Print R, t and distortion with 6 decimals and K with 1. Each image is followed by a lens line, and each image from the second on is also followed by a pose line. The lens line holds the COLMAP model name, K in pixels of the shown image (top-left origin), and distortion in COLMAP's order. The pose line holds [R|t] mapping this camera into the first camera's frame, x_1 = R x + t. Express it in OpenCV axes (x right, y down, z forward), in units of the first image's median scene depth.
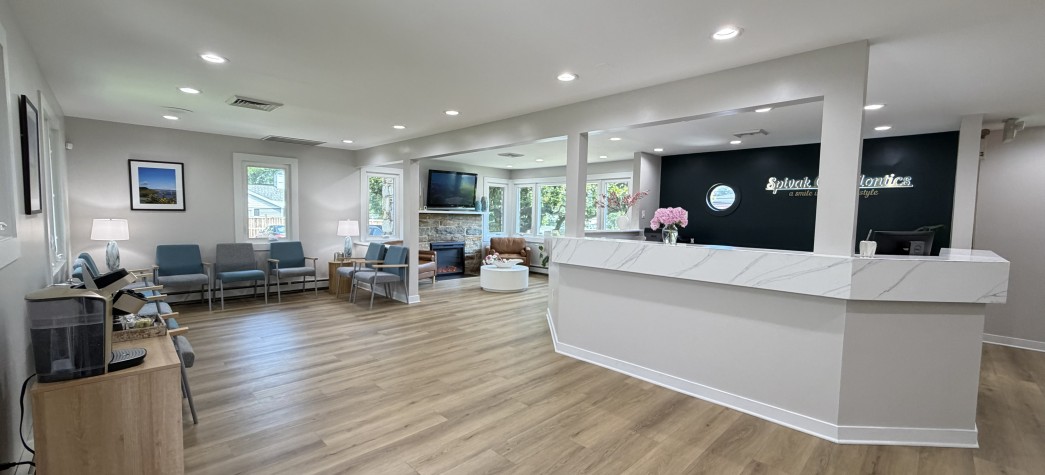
lens RADIAL K [[415.1, 0, 522.5], [0, 415.1, 237.5], [0, 0, 1]] dist [0.000241, 0.000075]
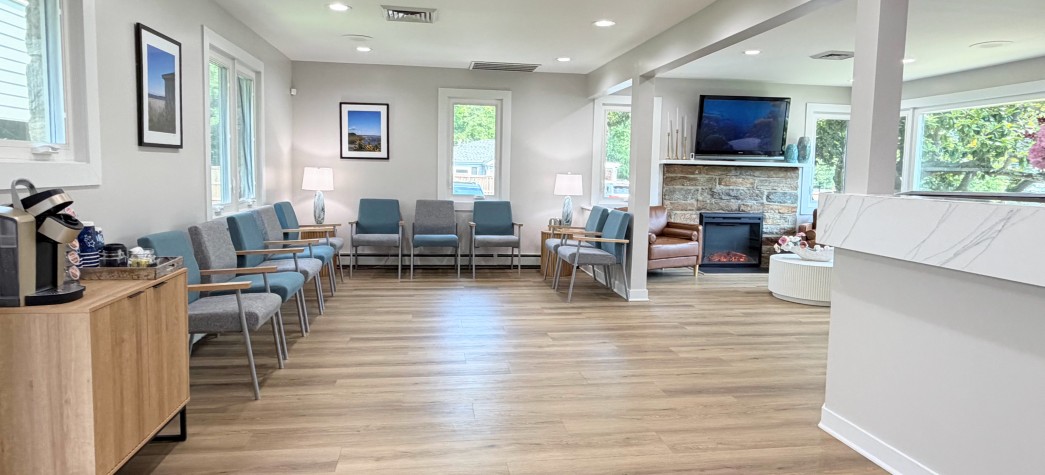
lens RADIAL K [[608.4, 0, 523.1], [0, 608.4, 214.8], [0, 0, 1]] dist [0.001581, -0.000016]
pose [[0.810738, 0.040392, -0.584014, 0.133957], [-0.038877, 0.999129, 0.015132, 0.017611], [0.584117, 0.010436, 0.811603, 0.133142]]
